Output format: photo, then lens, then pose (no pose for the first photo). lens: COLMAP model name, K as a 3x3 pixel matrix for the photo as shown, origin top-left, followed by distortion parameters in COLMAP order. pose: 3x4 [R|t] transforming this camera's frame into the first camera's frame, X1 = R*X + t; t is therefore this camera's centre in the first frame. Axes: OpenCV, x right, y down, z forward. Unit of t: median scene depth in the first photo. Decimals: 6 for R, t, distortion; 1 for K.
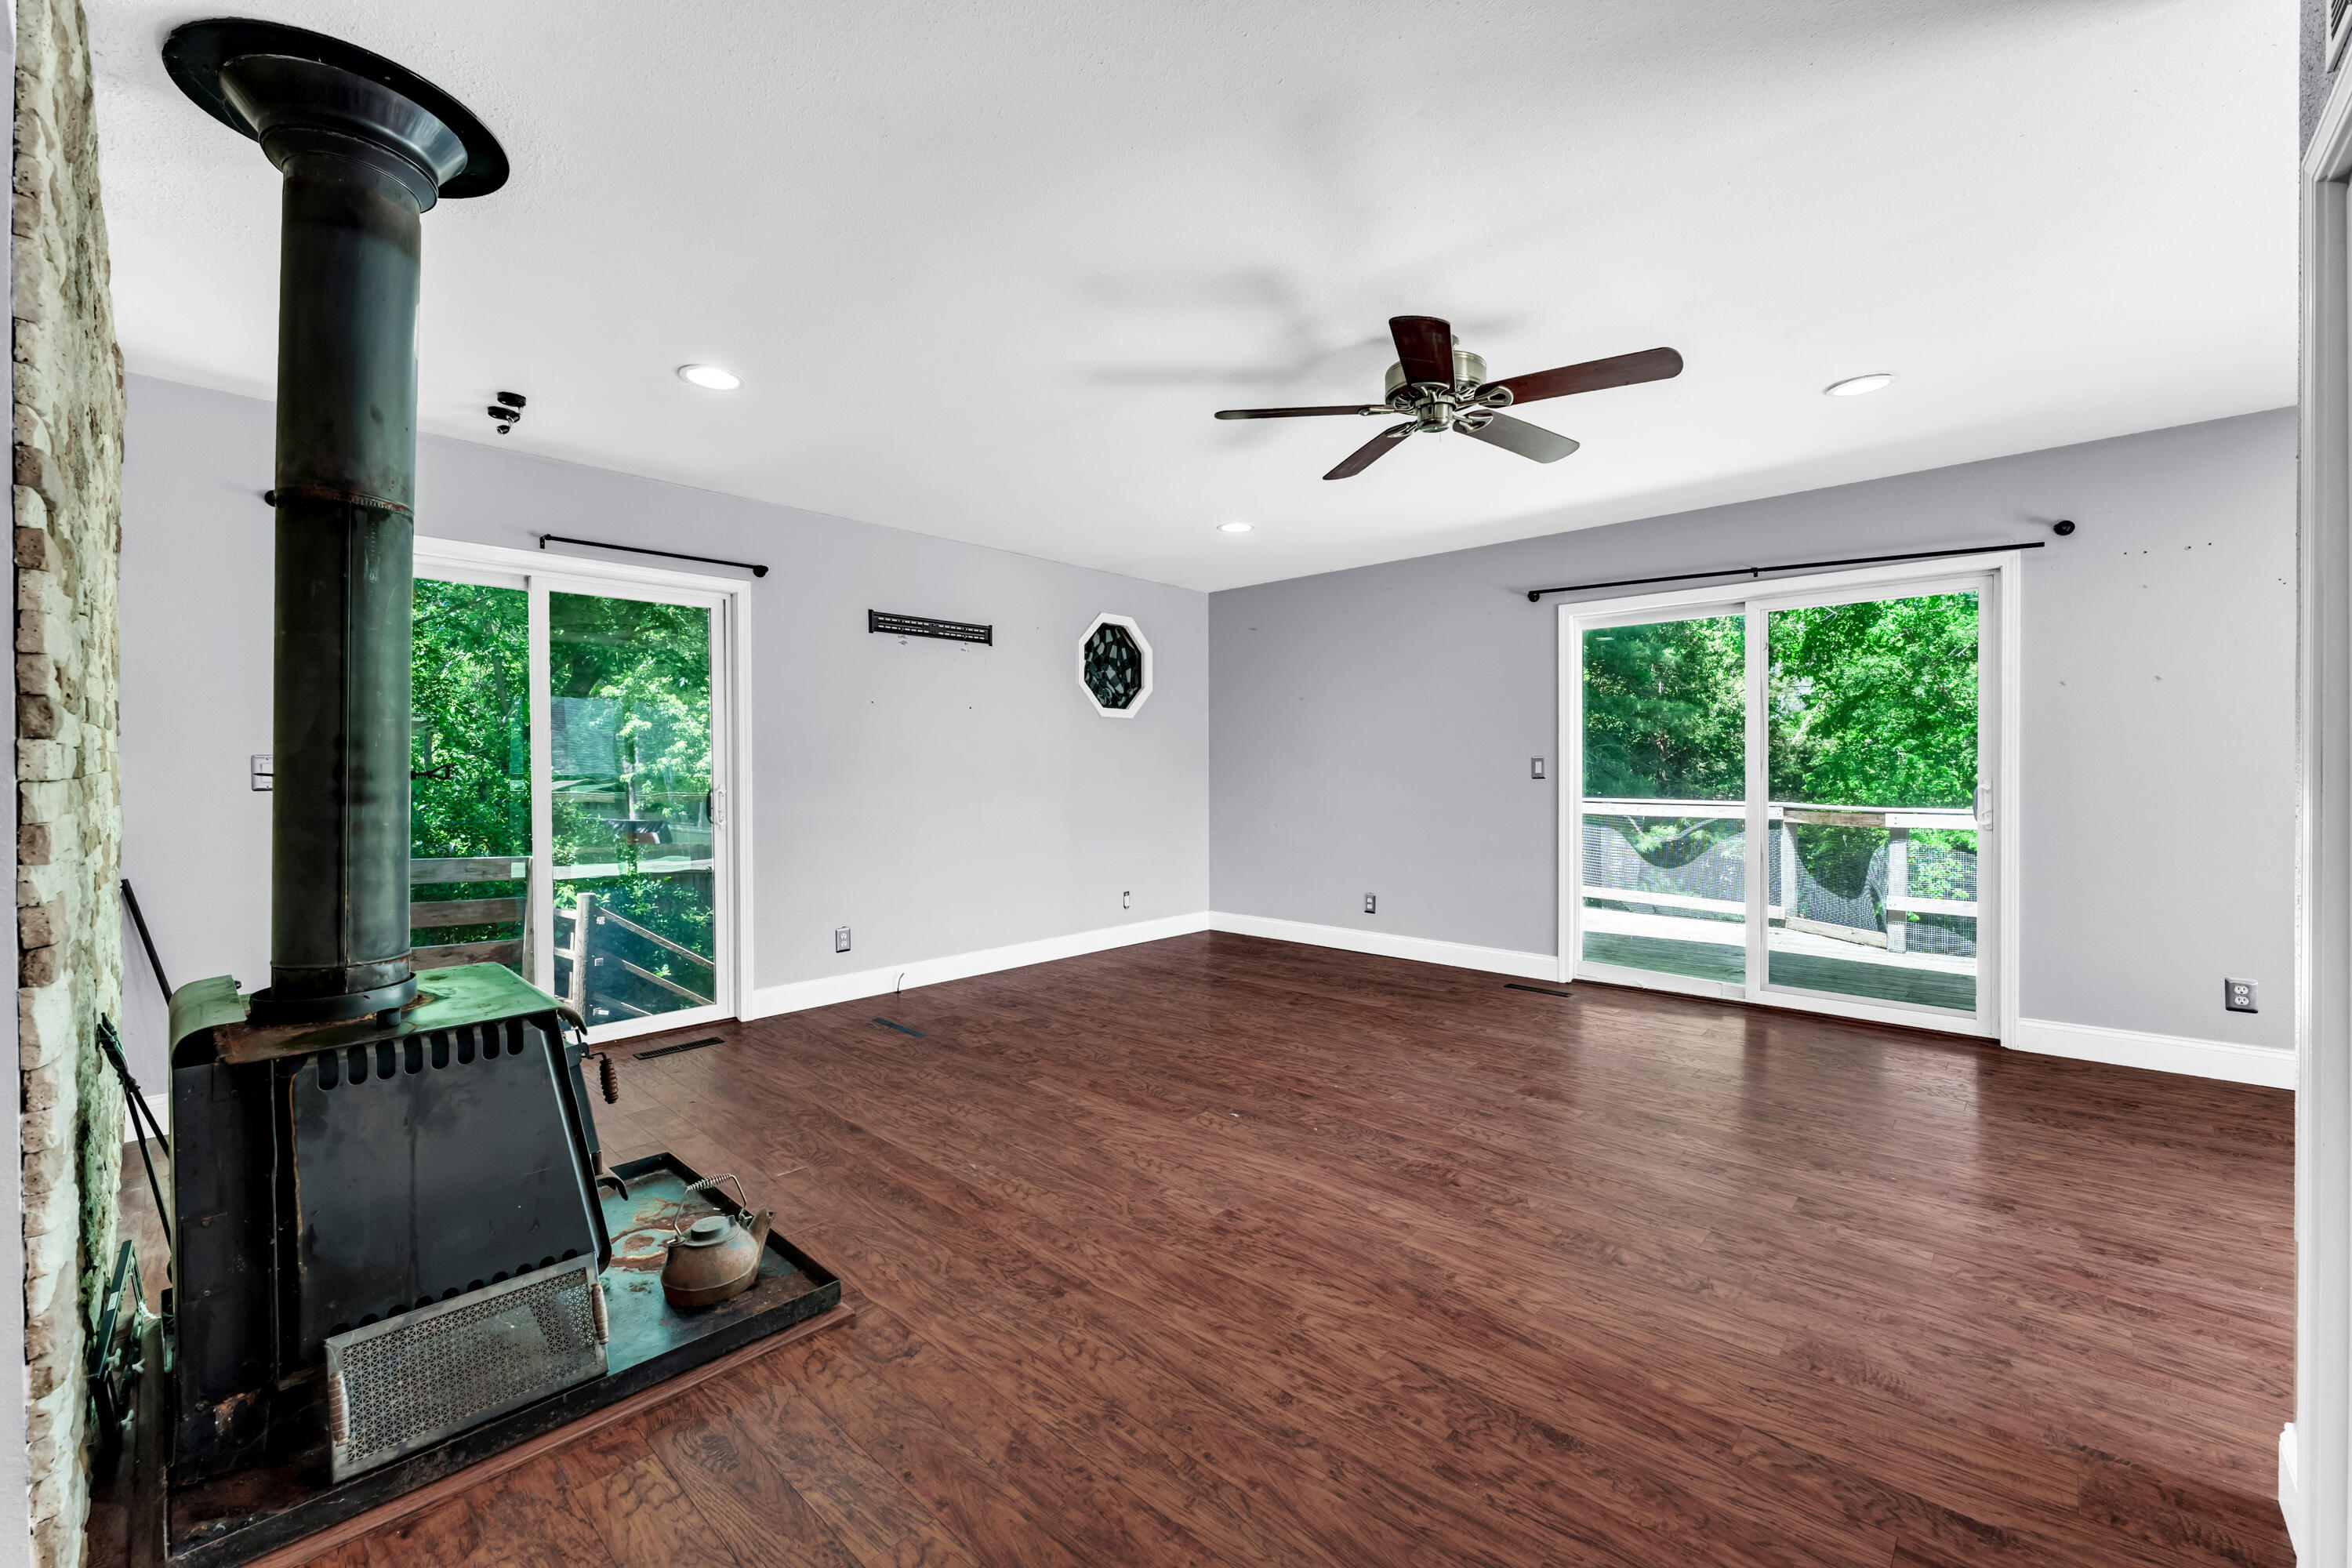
lens RADIAL K [[939.9, 0, 1196.7], [0, 939.9, 796.1], [0, 0, 1]] dist [0.002658, 0.000349]
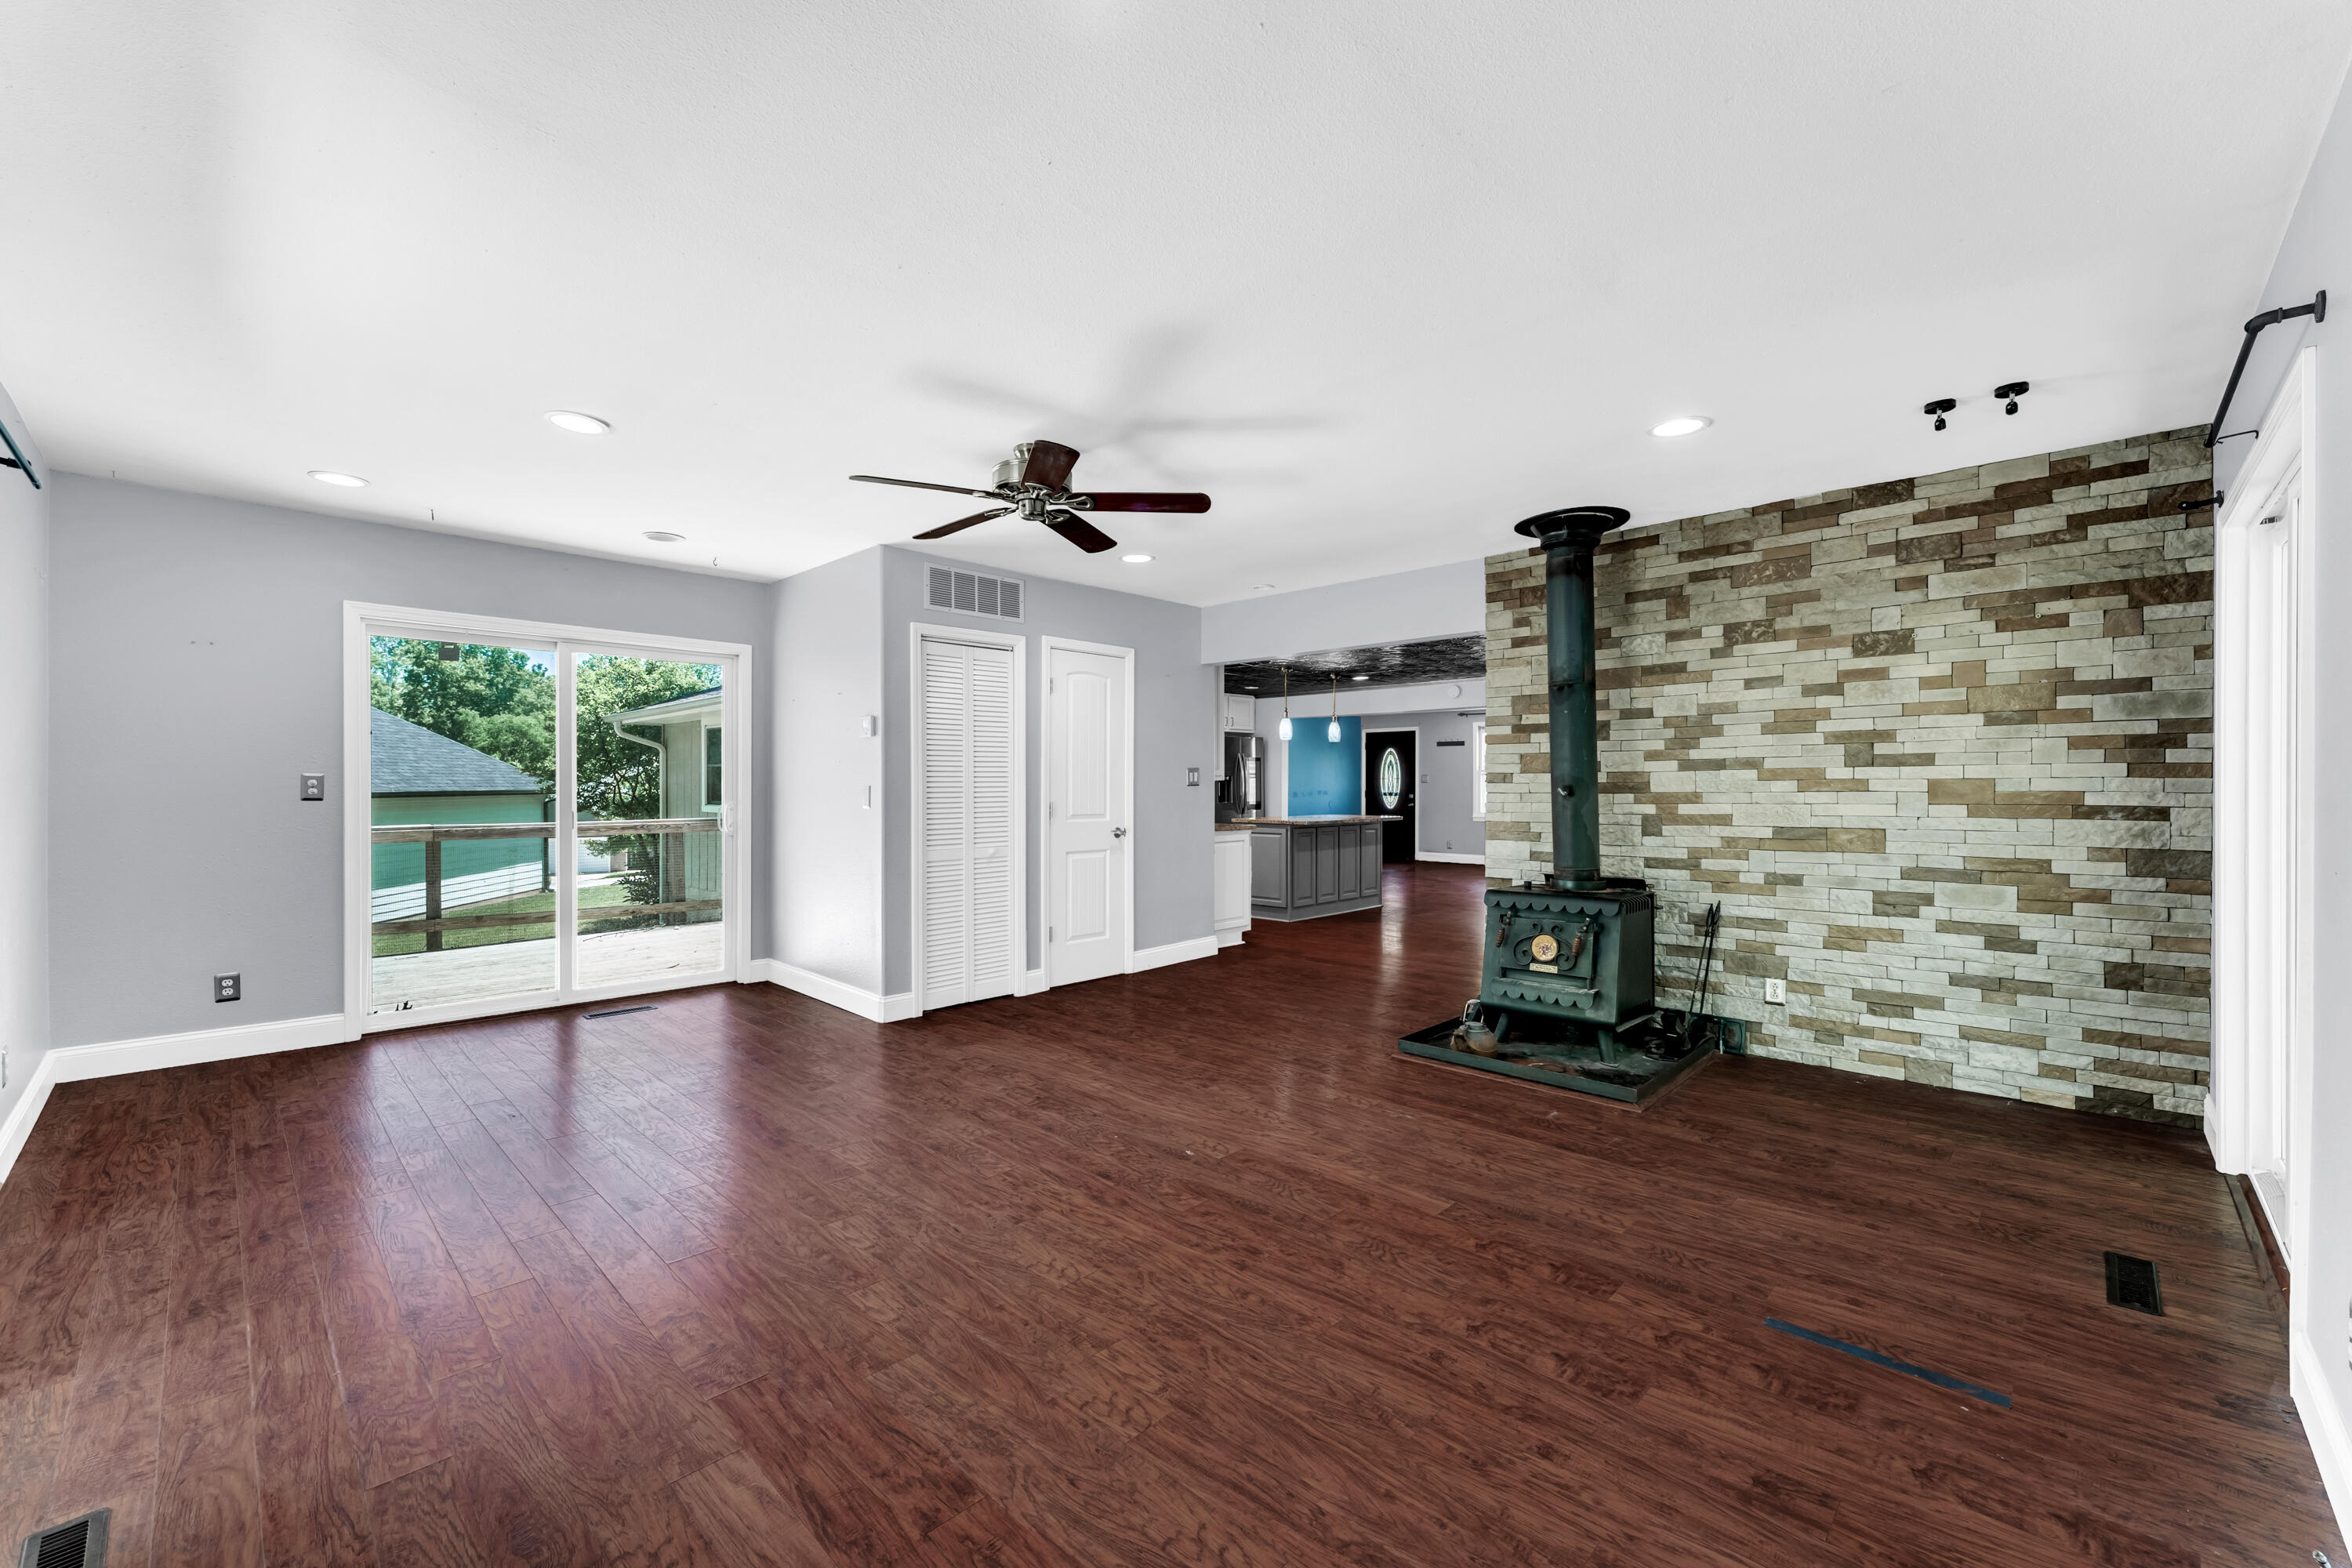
lens RADIAL K [[939.9, 0, 1181.6], [0, 939.9, 777.6], [0, 0, 1]] dist [0.002658, 0.000349]
pose [[-0.999309, 0.004198, 0.036925, 0.012718], [0.004962, 0.999775, 0.020620, -0.075709], [-0.036830, 0.020789, -0.999105, 2.179753]]
